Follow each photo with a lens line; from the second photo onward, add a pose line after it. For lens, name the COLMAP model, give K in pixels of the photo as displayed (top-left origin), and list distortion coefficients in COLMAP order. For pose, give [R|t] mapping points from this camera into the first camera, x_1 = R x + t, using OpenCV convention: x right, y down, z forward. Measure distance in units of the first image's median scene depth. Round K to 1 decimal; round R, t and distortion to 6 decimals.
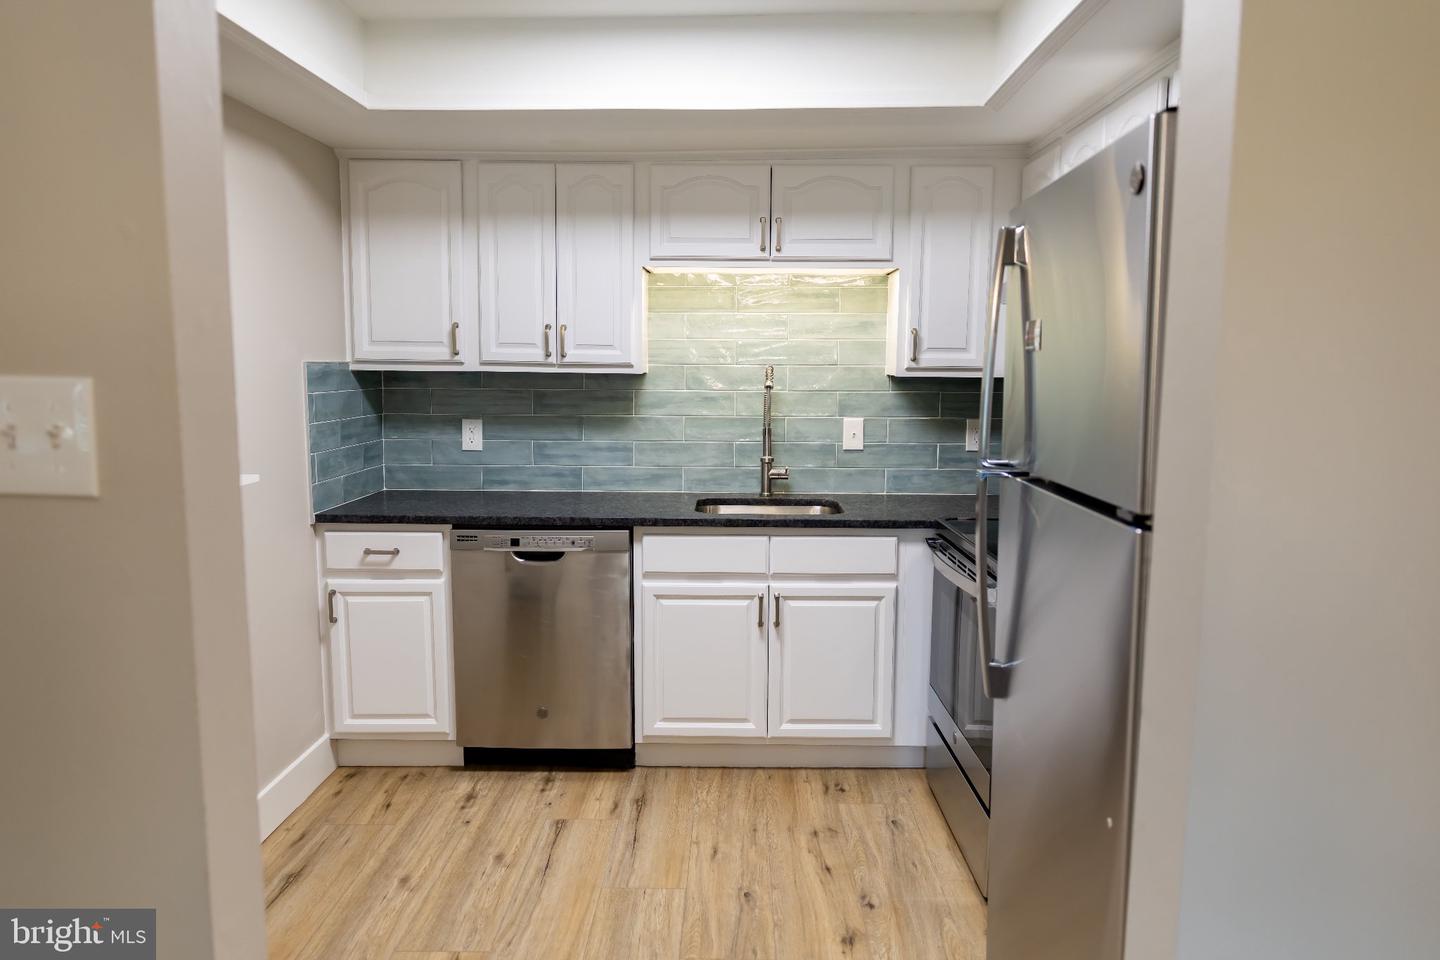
lens RADIAL K [[978.7, 0, 722.6], [0, 978.7, 483.3], [0, 0, 1]] dist [-0.011029, -0.003082]
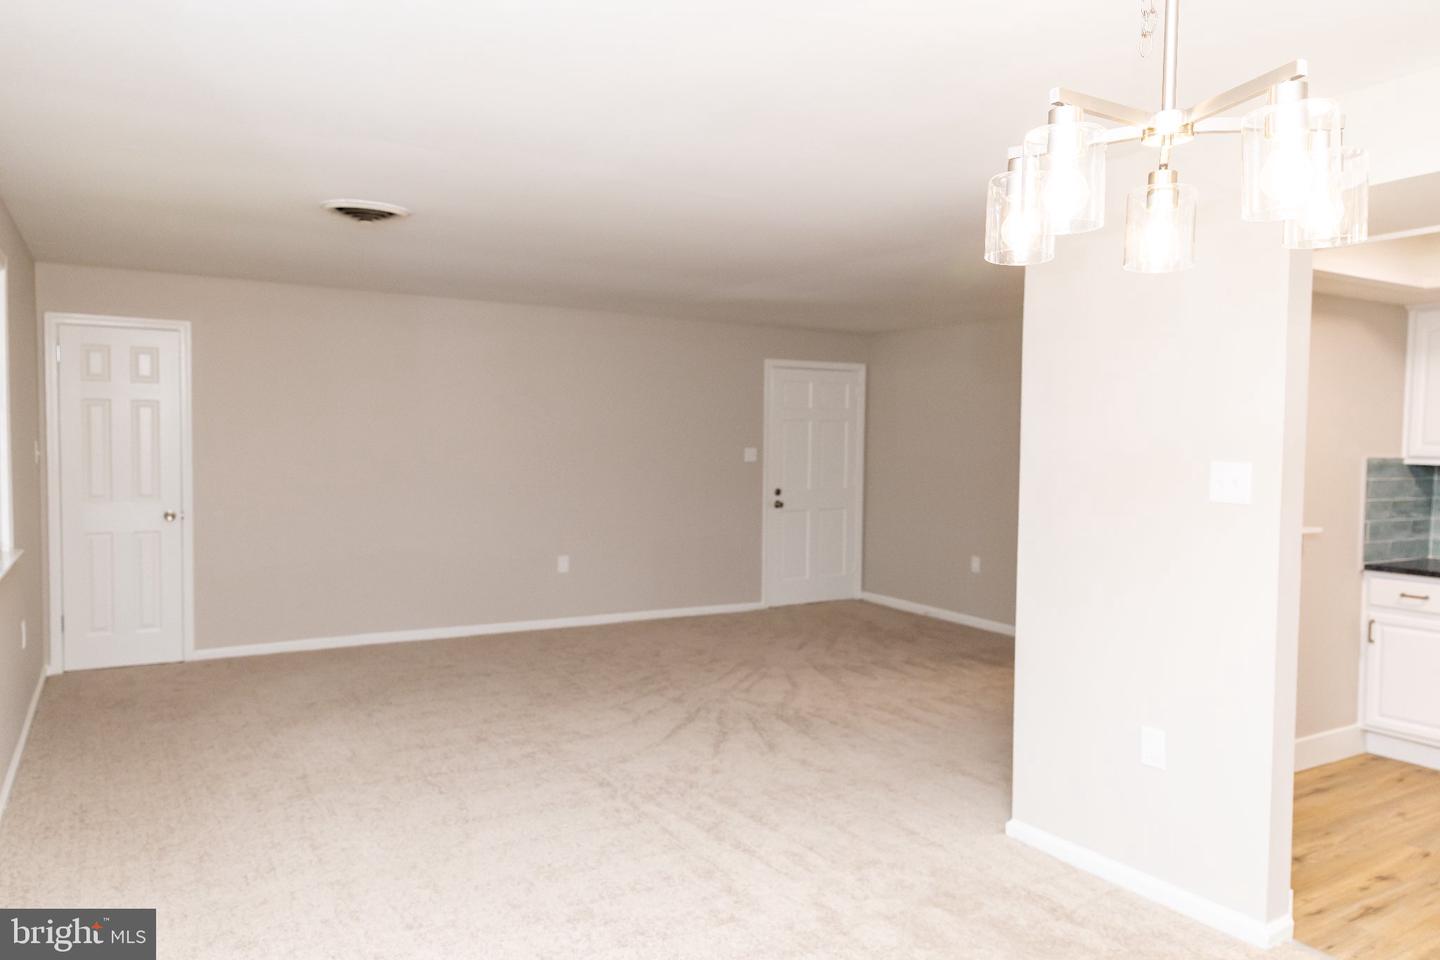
lens RADIAL K [[978.7, 0, 718.8], [0, 978.7, 486.0], [0, 0, 1]] dist [-0.011029, -0.003082]
pose [[0.529953, 0.040204, -0.847074, 0.277197], [-0.111246, 0.993539, -0.022443, 0.054702], [0.840699, 0.106127, 0.531002, -0.548739]]
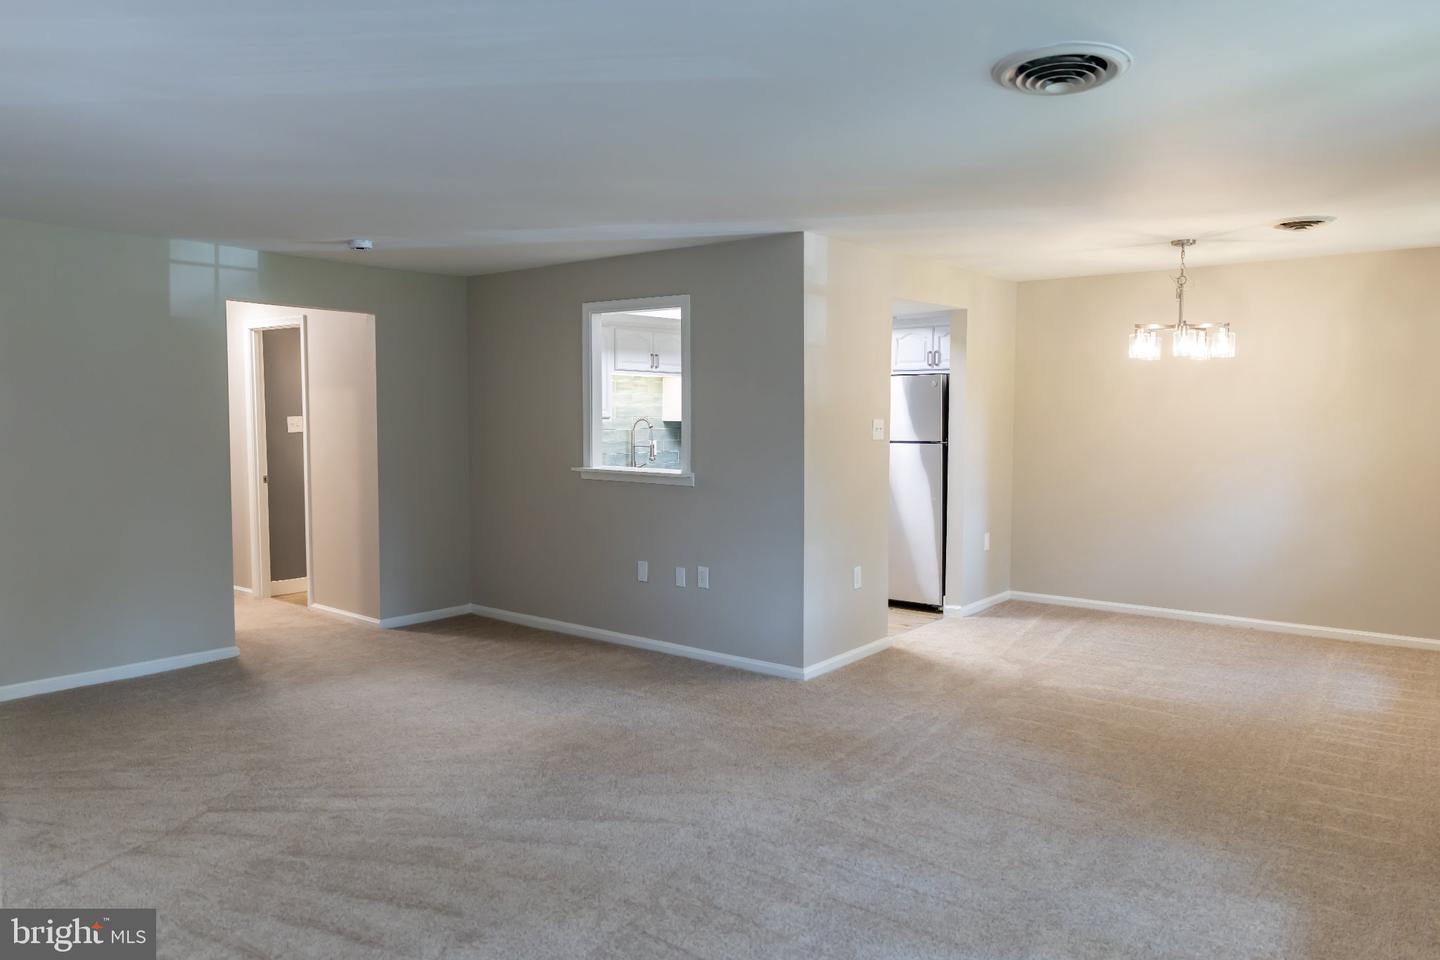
lens RADIAL K [[978.7, 0, 714.3], [0, 978.7, 486.4], [0, 0, 1]] dist [-0.011029, -0.003082]
pose [[0.612147, -0.066420, 0.787950, -1.636203], [0.100261, 0.994943, 0.005976, 0.039594], [-0.784362, 0.075342, 0.615710, -0.492886]]
